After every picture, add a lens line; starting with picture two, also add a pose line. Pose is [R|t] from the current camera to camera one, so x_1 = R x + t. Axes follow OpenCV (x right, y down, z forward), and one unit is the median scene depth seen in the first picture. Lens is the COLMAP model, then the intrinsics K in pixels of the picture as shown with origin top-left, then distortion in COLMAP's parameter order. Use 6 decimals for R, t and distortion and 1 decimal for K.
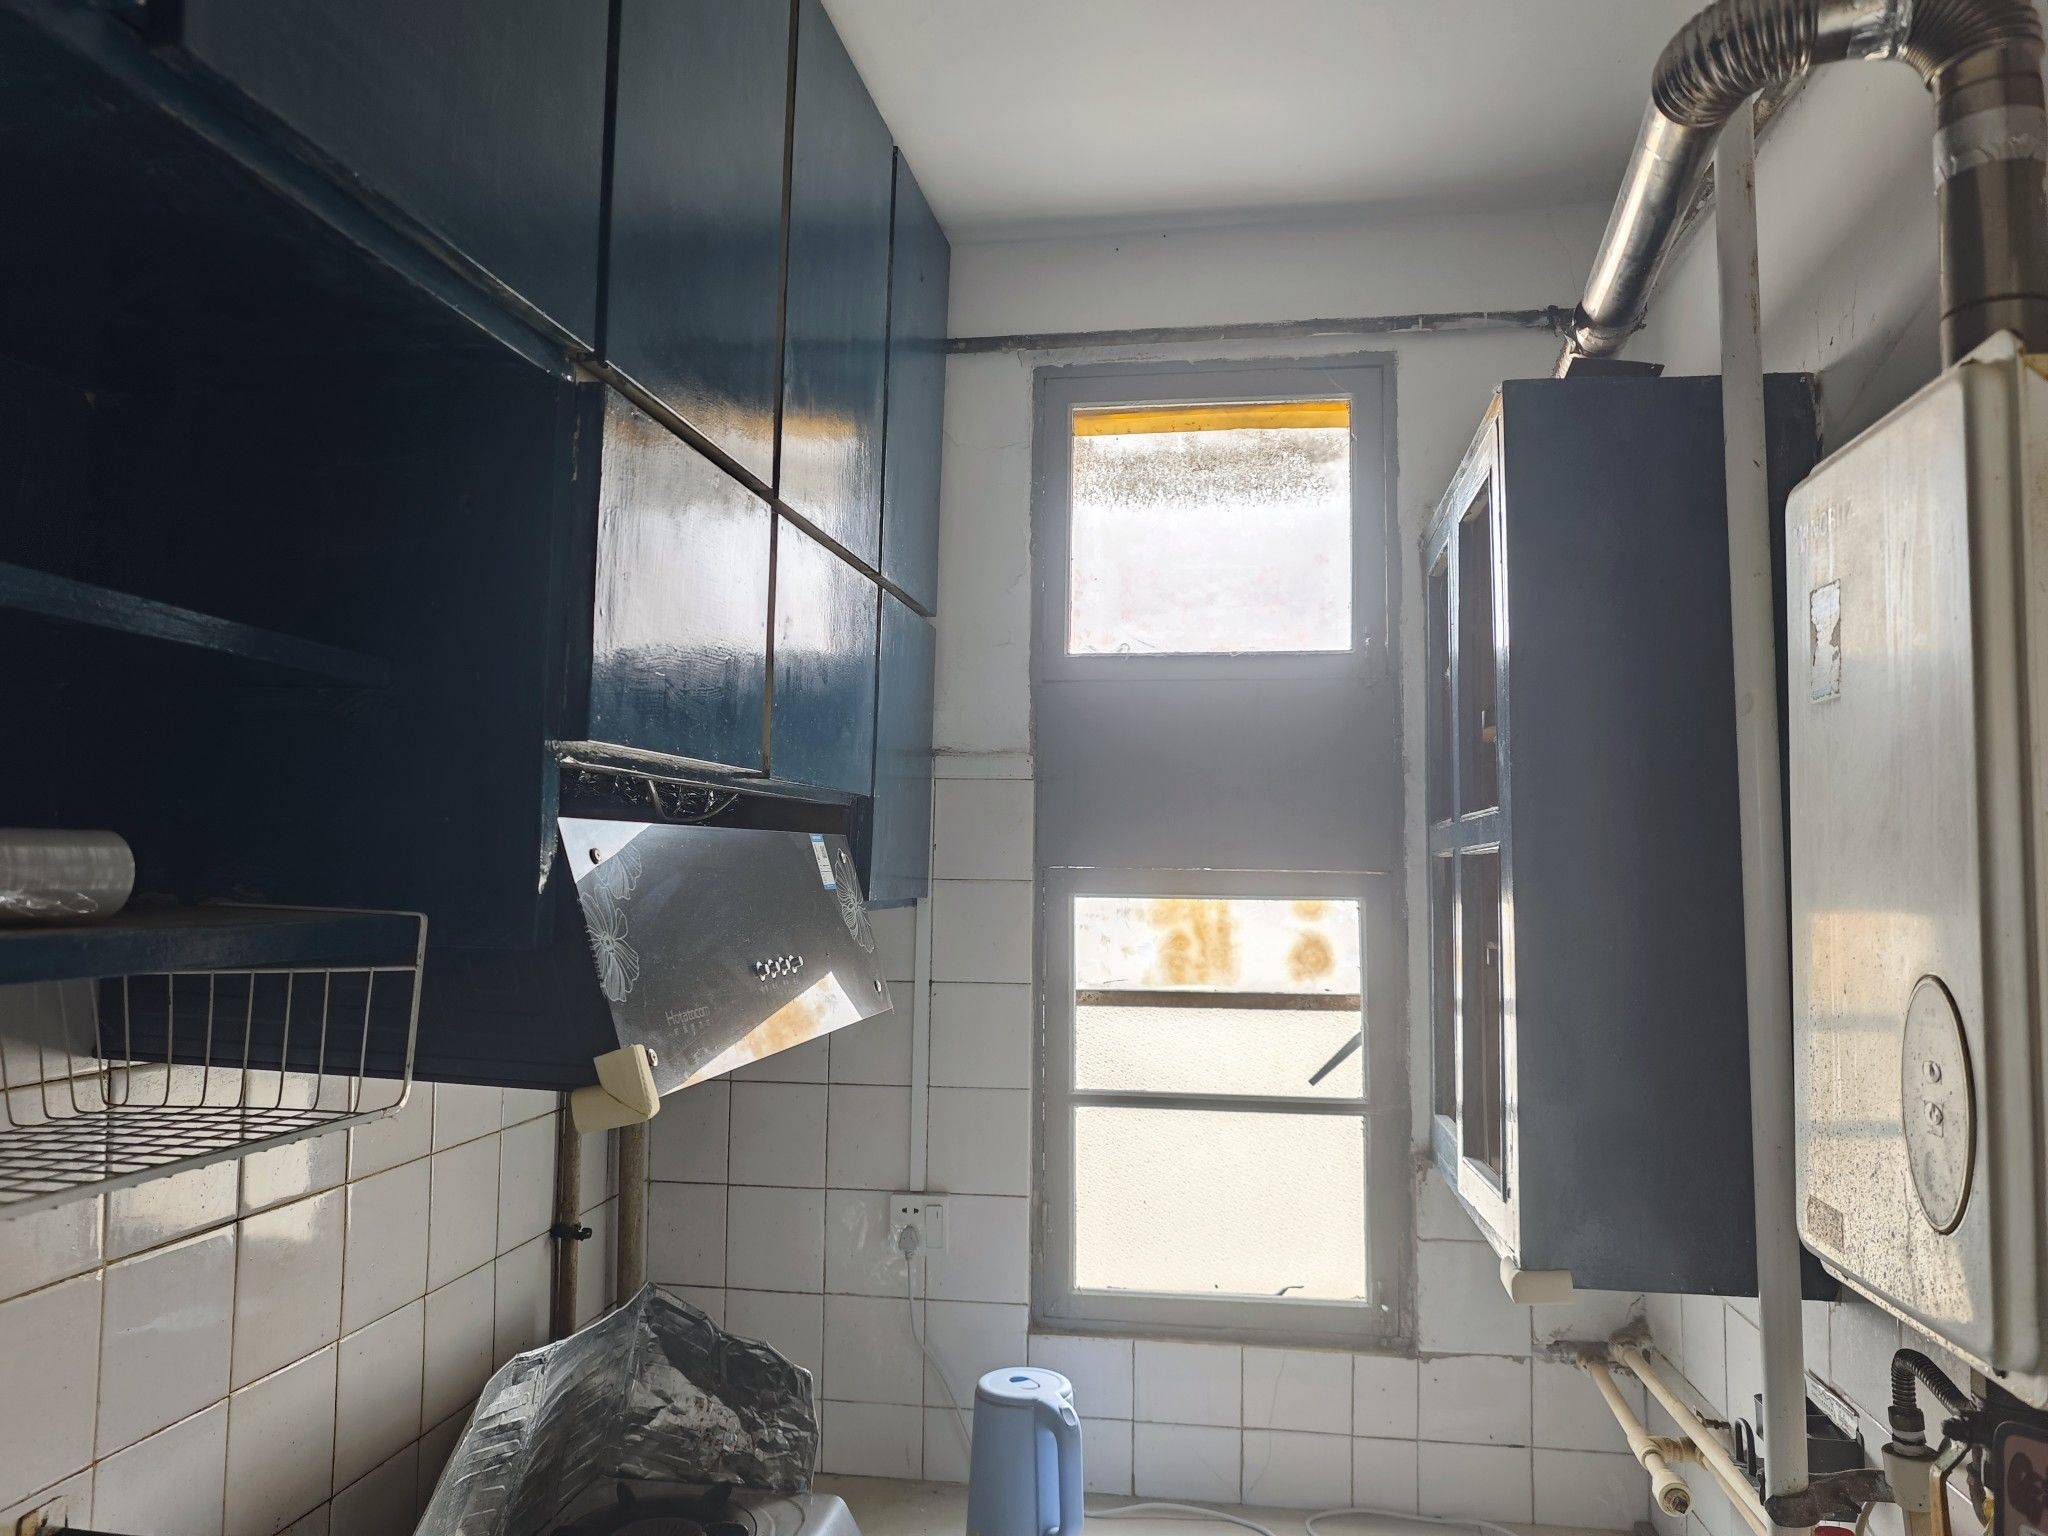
lens RADIAL K [[1430.2, 0, 1026.4], [0, 1430.2, 768.8], [0, 0, 1]] dist [0.004292, 0.001631]
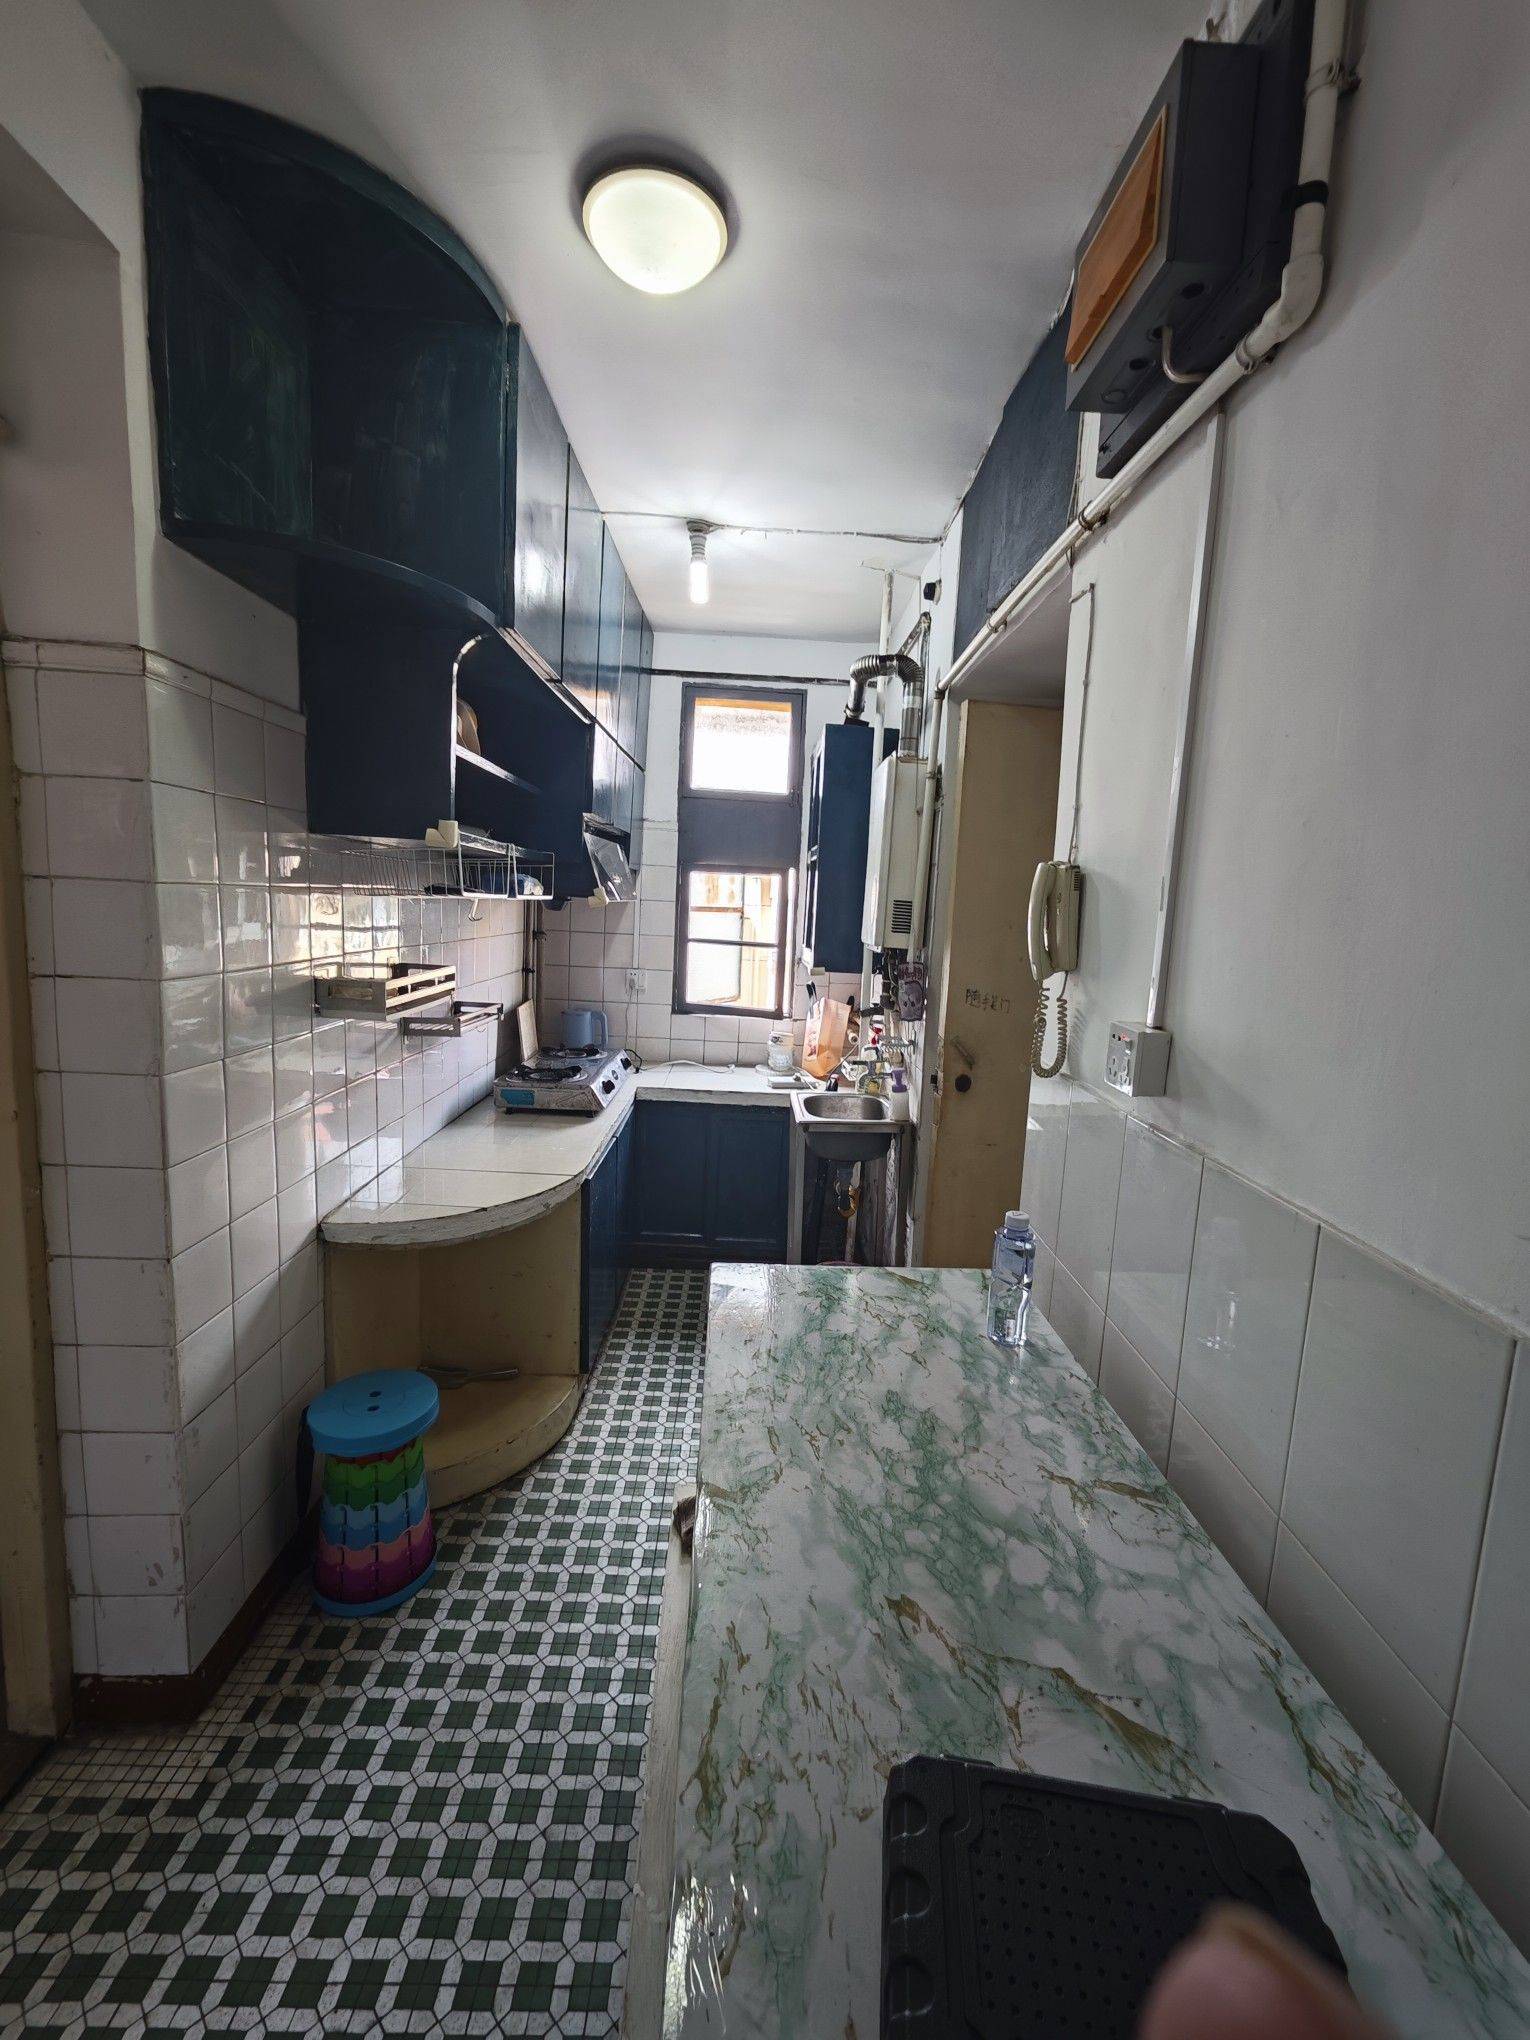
lens RADIAL K [[833.3, 0, 766.8], [0, 833.3, 1011.1], [0, 0, 1]] dist [-0.000120, -0.000003]
pose [[0.981828, 0.013828, 0.189271, -0.134611], [-0.052865, 0.977794, 0.202793, 0.011709], [-0.182263, -0.209114, 0.960756, -0.745092]]
